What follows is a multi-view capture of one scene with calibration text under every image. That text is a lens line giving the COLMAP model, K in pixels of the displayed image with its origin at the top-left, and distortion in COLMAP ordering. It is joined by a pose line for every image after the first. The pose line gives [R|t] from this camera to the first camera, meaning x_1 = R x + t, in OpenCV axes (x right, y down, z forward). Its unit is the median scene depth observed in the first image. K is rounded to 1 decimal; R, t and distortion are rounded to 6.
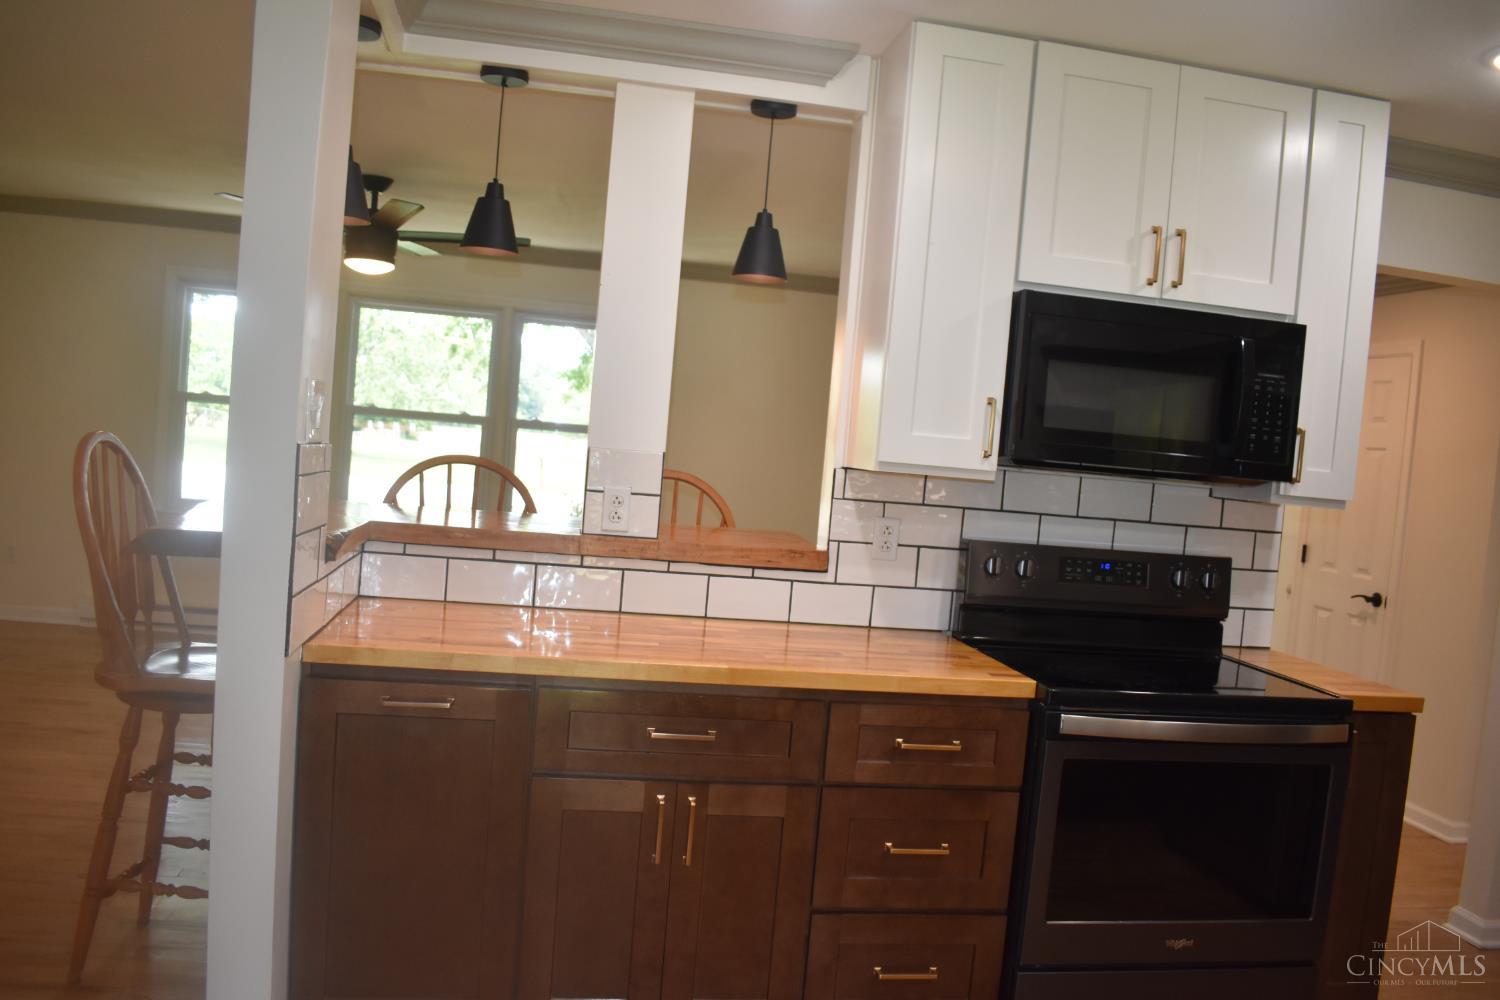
lens RADIAL K [[1171.7, 0, 749.5], [0, 1171.7, 498.9], [0, 0, 1]] dist [-0.090576, 0.017136]
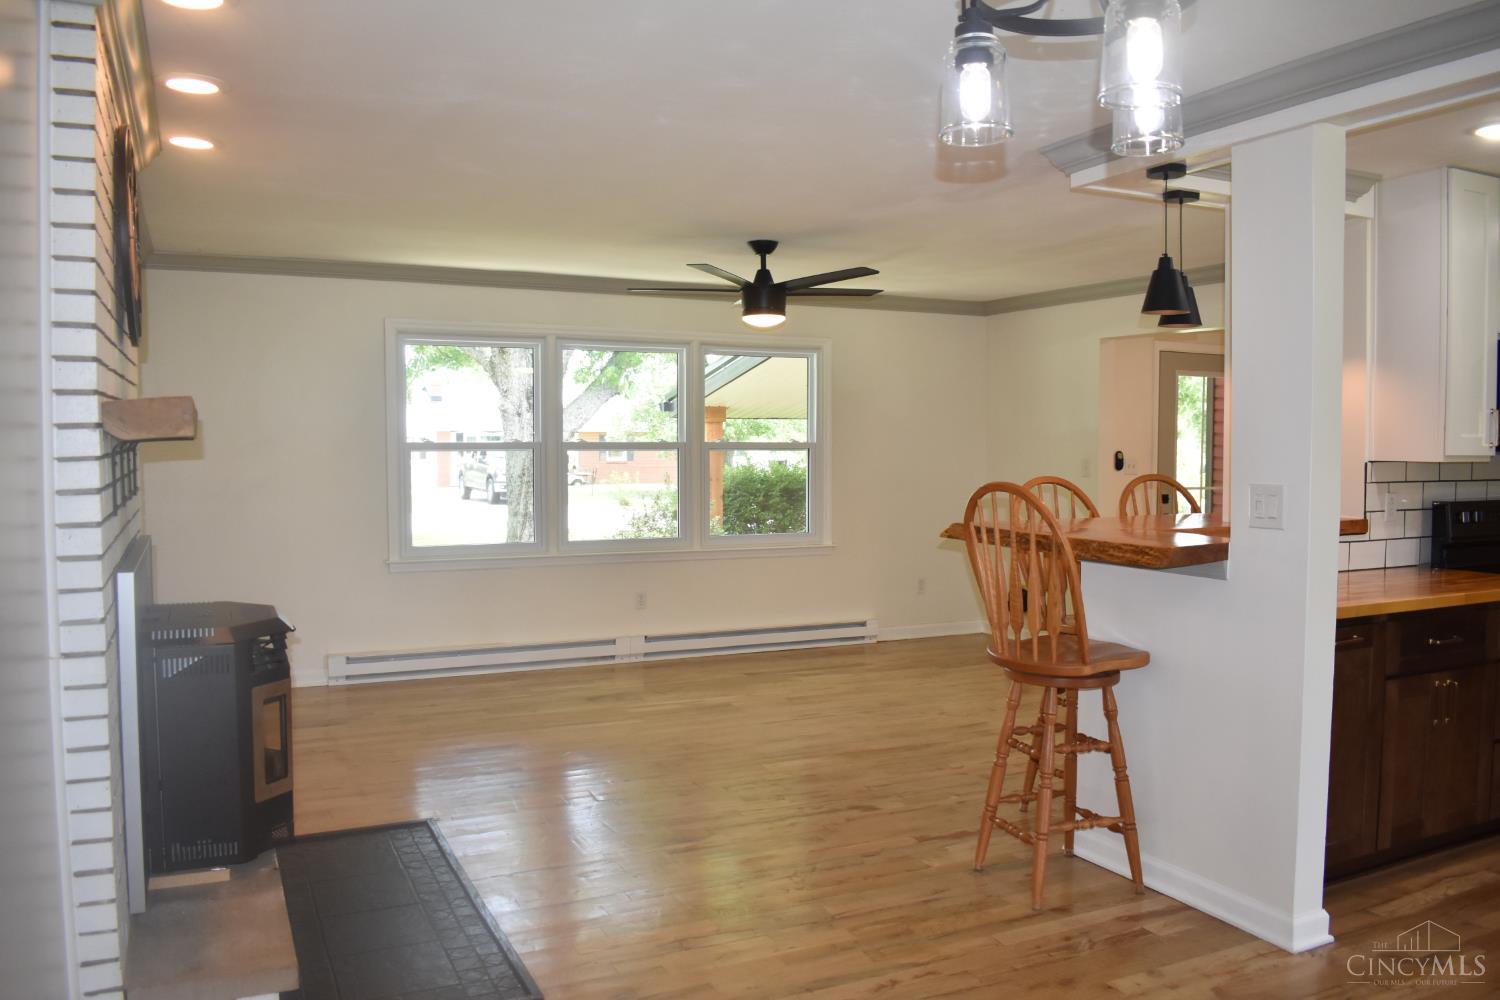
lens RADIAL K [[1171.7, 0, 748.8], [0, 1171.7, 493.2], [0, 0, 1]] dist [-0.090576, 0.017136]
pose [[0.952963, -0.096526, 0.287304, -1.046756], [0.094294, 0.995309, 0.021630, -0.088907], [-0.288044, 0.006479, 0.957595, -0.141471]]
